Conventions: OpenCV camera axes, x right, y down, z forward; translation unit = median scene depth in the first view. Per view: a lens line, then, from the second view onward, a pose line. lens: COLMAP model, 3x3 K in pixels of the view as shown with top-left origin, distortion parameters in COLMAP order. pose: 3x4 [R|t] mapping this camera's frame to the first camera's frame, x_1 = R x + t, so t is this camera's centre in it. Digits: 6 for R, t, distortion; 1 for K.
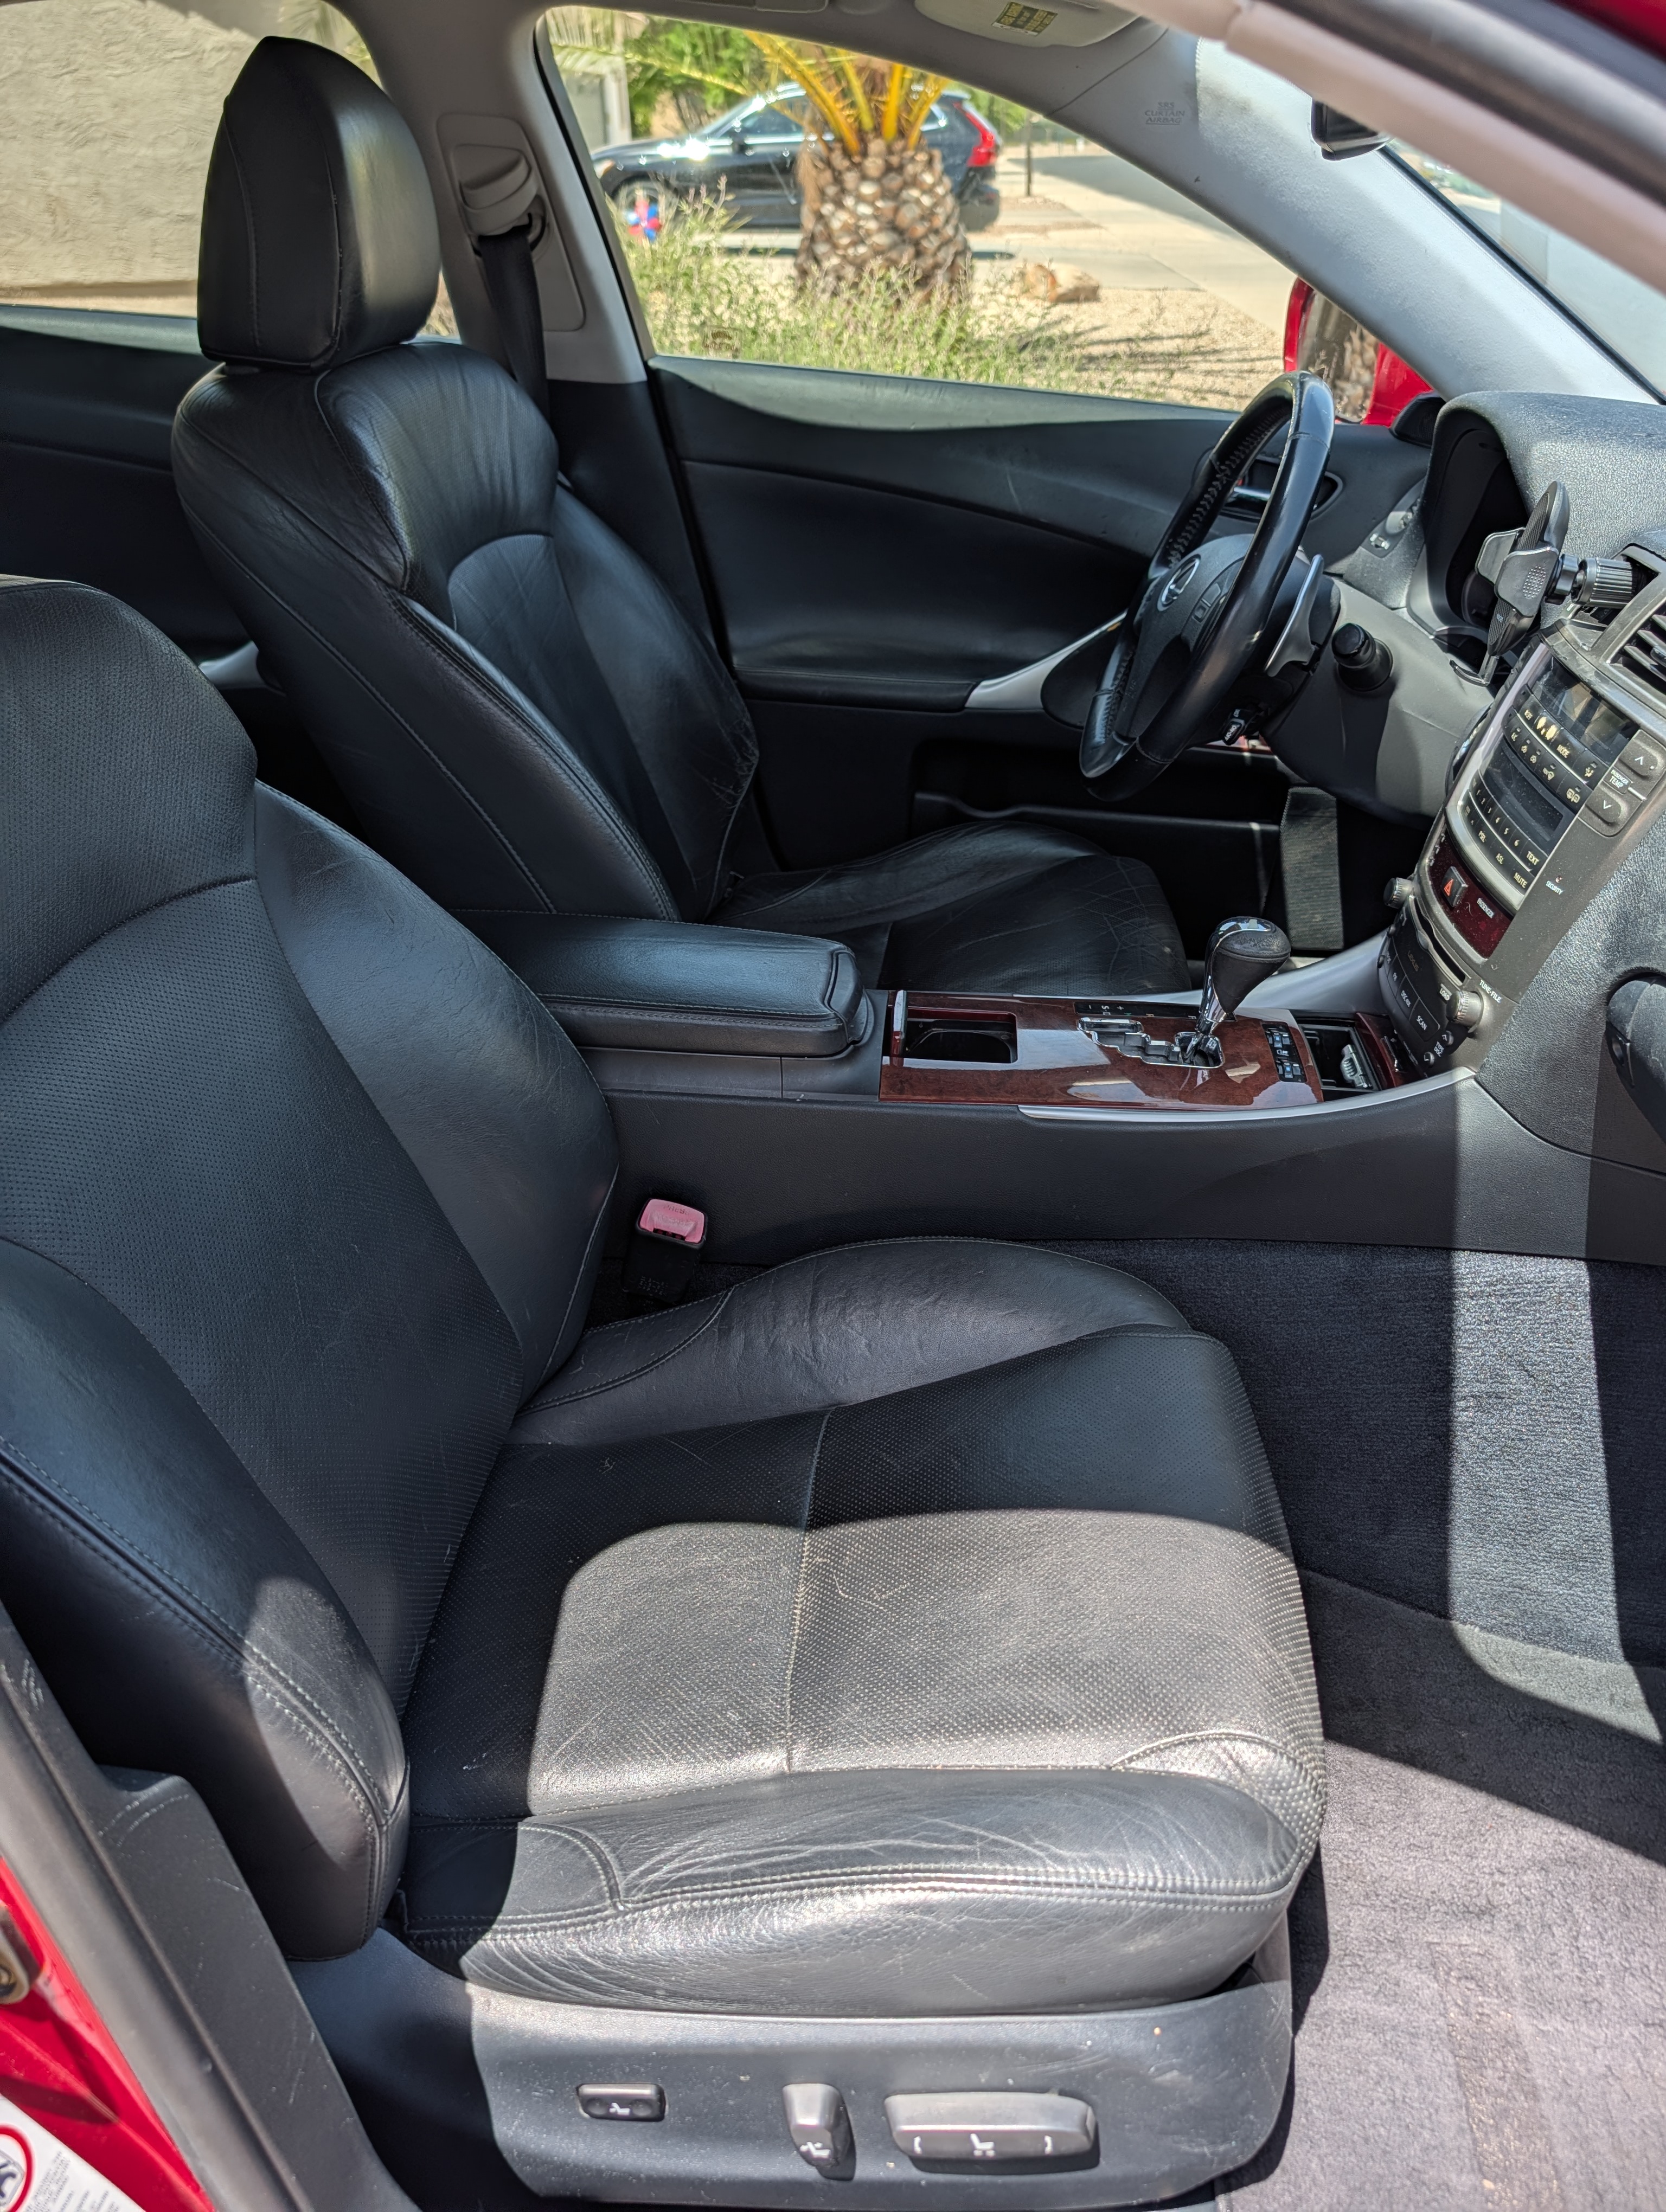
lens RADIAL K [[1575.5, 0, 833.0], [0, 1575.5, 1106.0], [0, 0, 1]] dist [-0.002872, -0.002562]
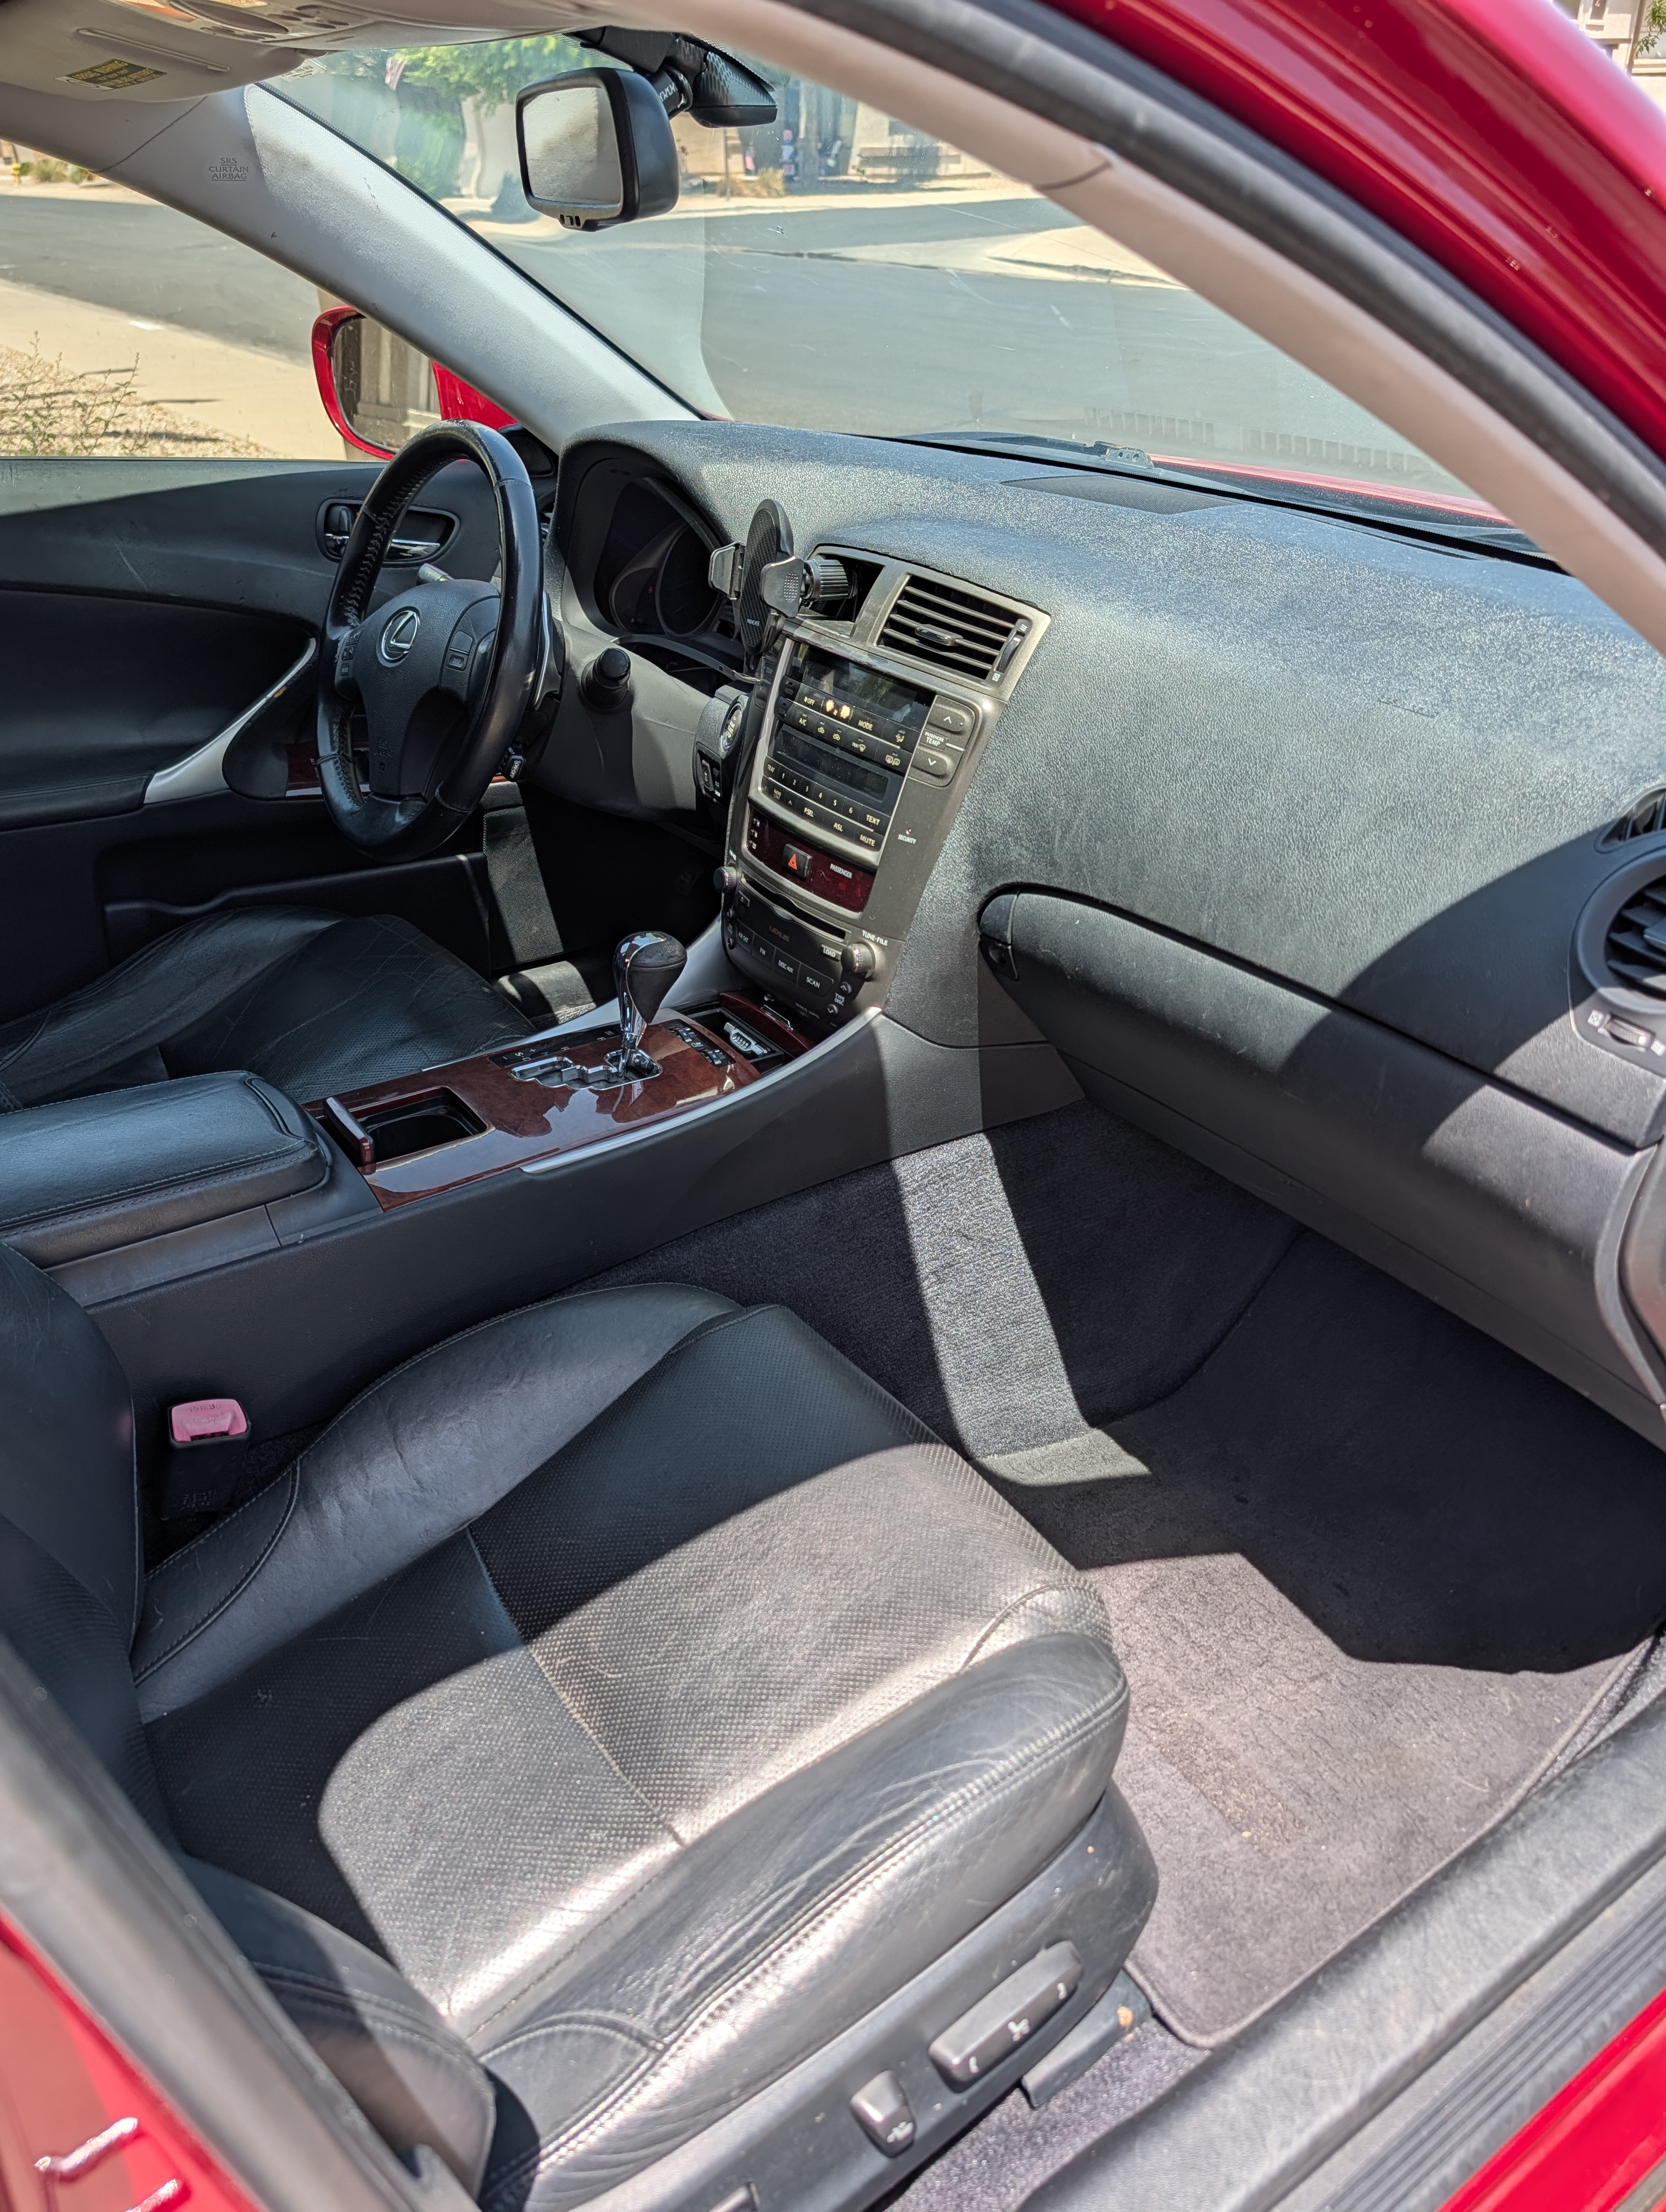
lens RADIAL K [[1569.6, 0, 832.0], [0, 1569.6, 1140.3], [0, 0, 1]] dist [0.029485, -0.052031]
pose [[0.786251, -0.324980, 0.525544, -0.264938], [0.320946, 0.941580, 0.102085, -0.059910], [-0.528017, 0.088407, 0.844619, 0.046629]]
